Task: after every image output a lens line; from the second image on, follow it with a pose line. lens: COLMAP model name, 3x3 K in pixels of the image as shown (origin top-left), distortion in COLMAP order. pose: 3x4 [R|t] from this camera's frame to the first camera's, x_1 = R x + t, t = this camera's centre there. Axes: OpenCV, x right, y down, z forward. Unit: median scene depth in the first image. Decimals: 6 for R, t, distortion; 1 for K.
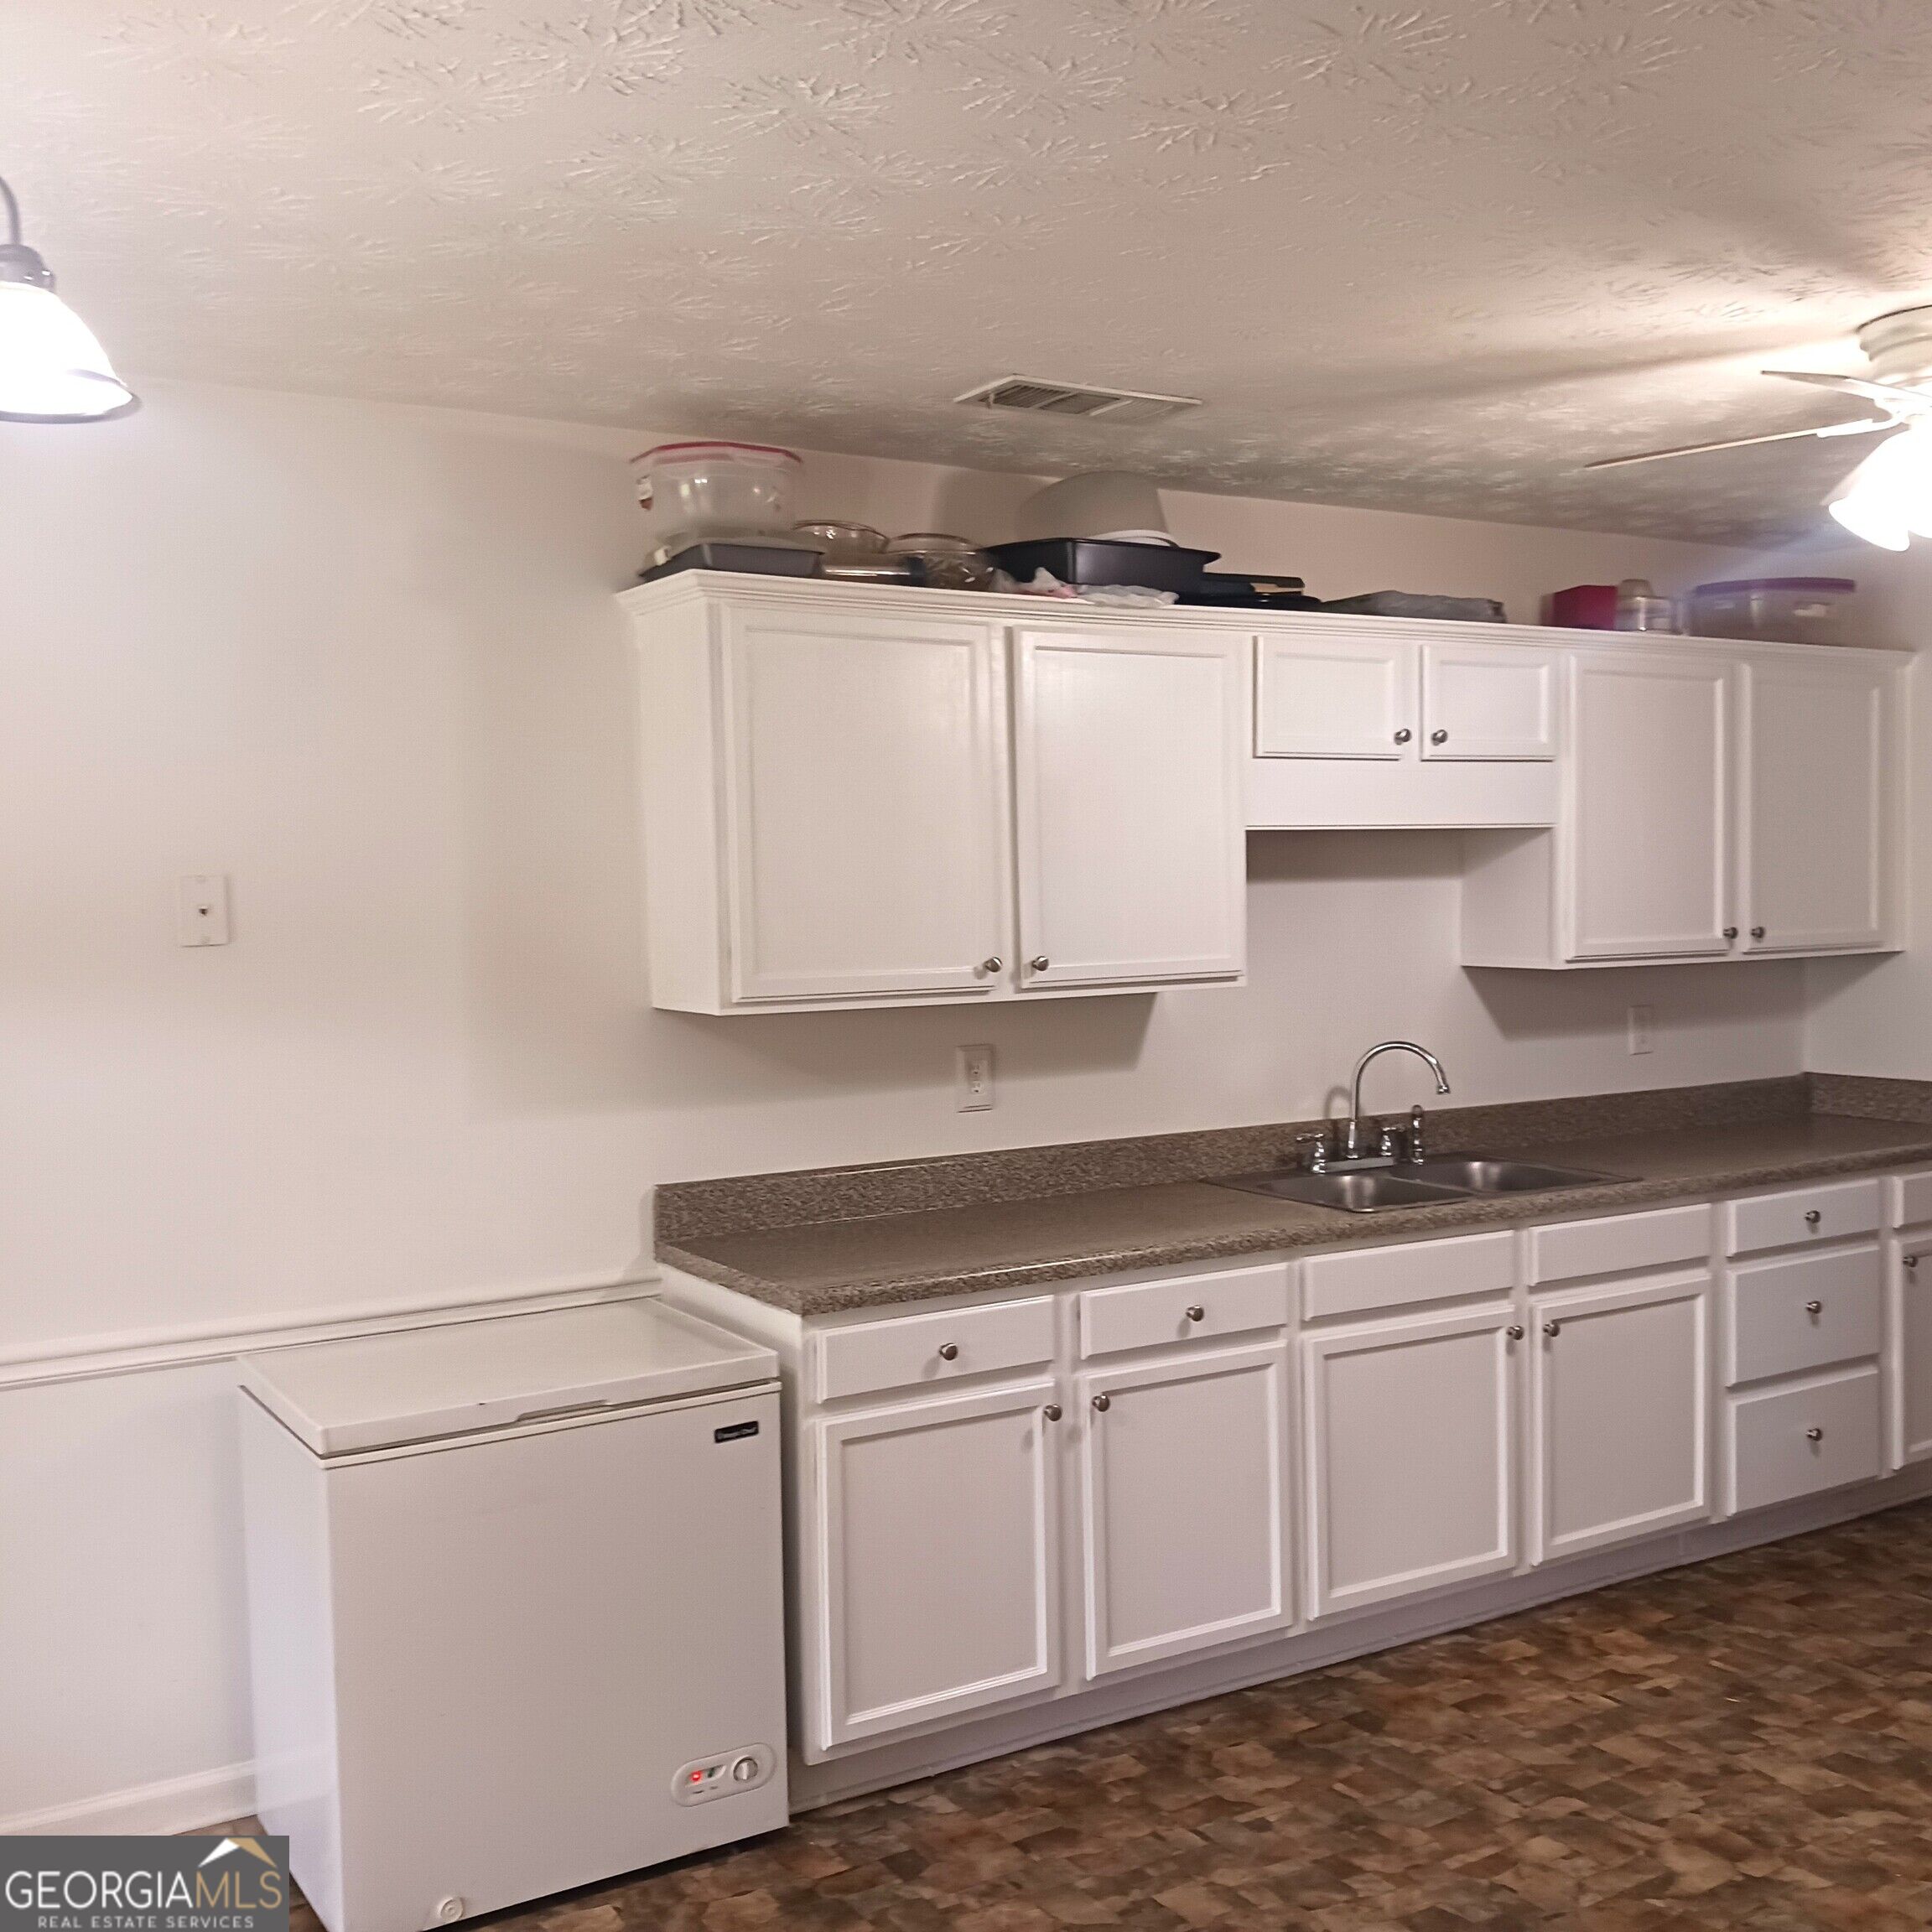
lens RADIAL K [[2004.5, 0, 985.0], [0, 2004.5, 944.7], [0, 0, 1]] dist [-0.024945, 0.000000]
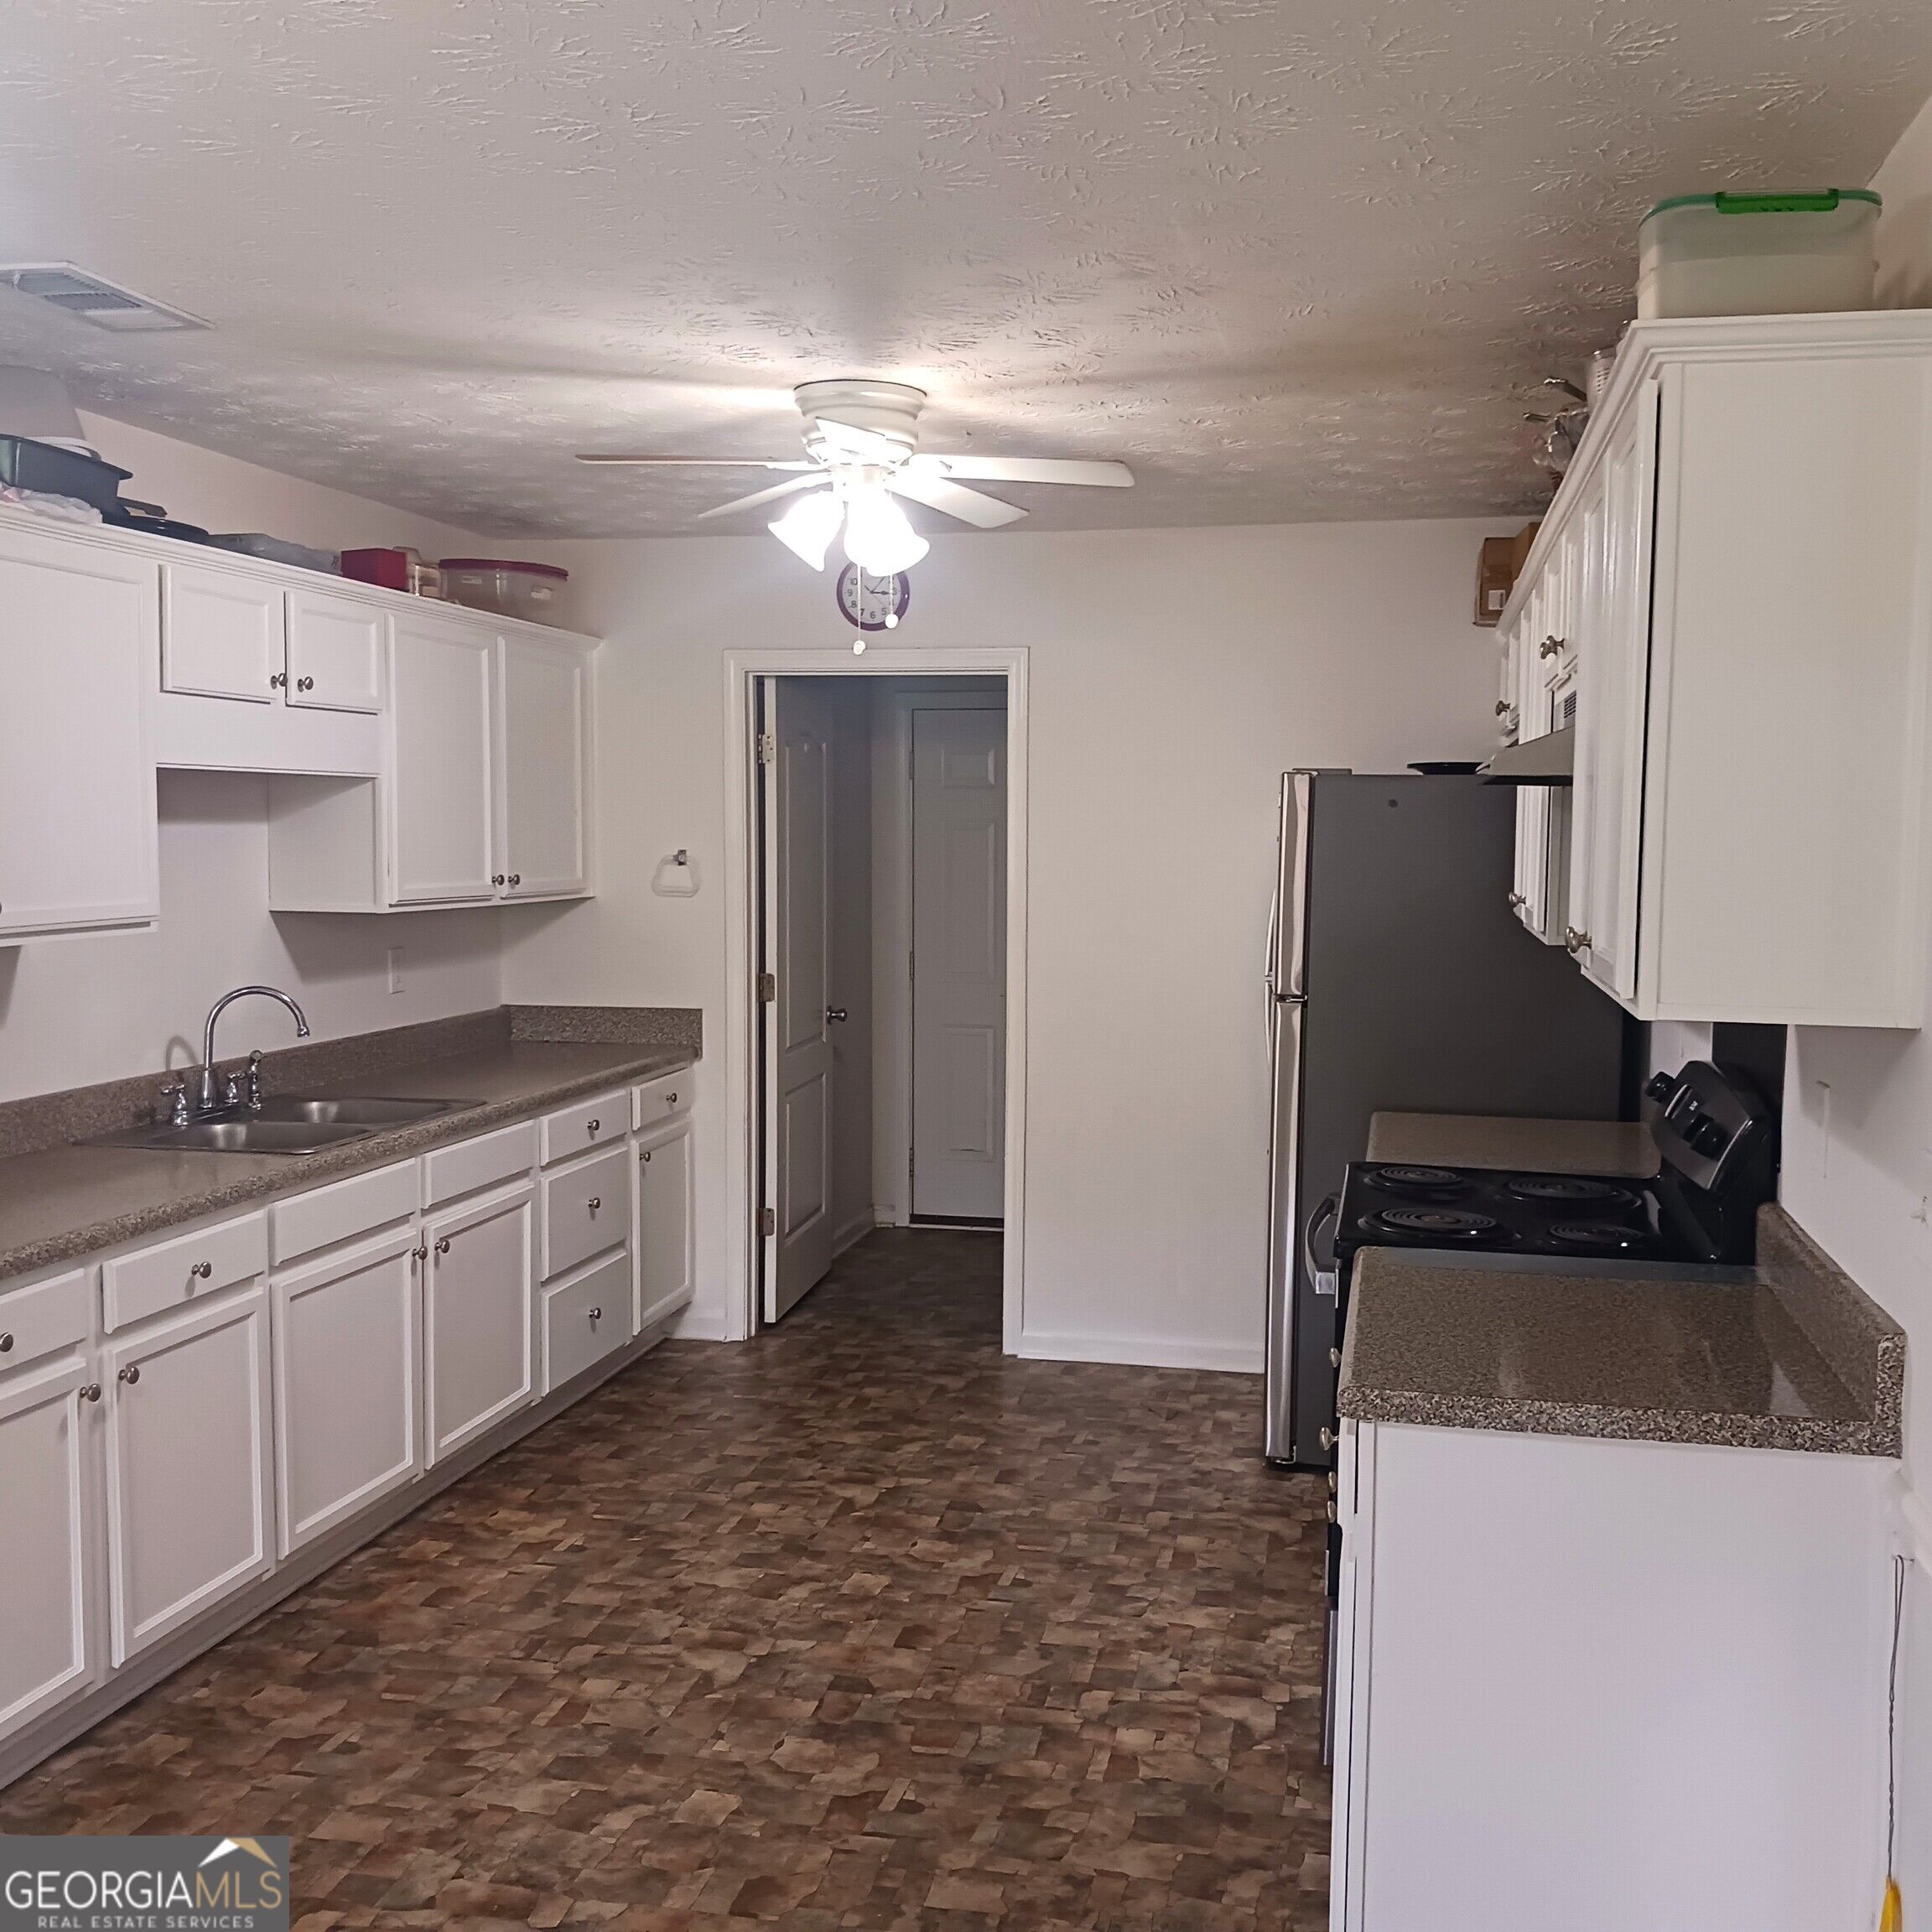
lens RADIAL K [[2004.5, 0, 970.4], [0, 2004.5, 972.8], [0, 0, 1]] dist [-0.024945, 0.000000]
pose [[0.680725, -0.029872, 0.731930, -0.313669], [-0.000340, 0.999155, 0.041094, 0.000108], [-0.732539, -0.028222, 0.680140, 0.064535]]
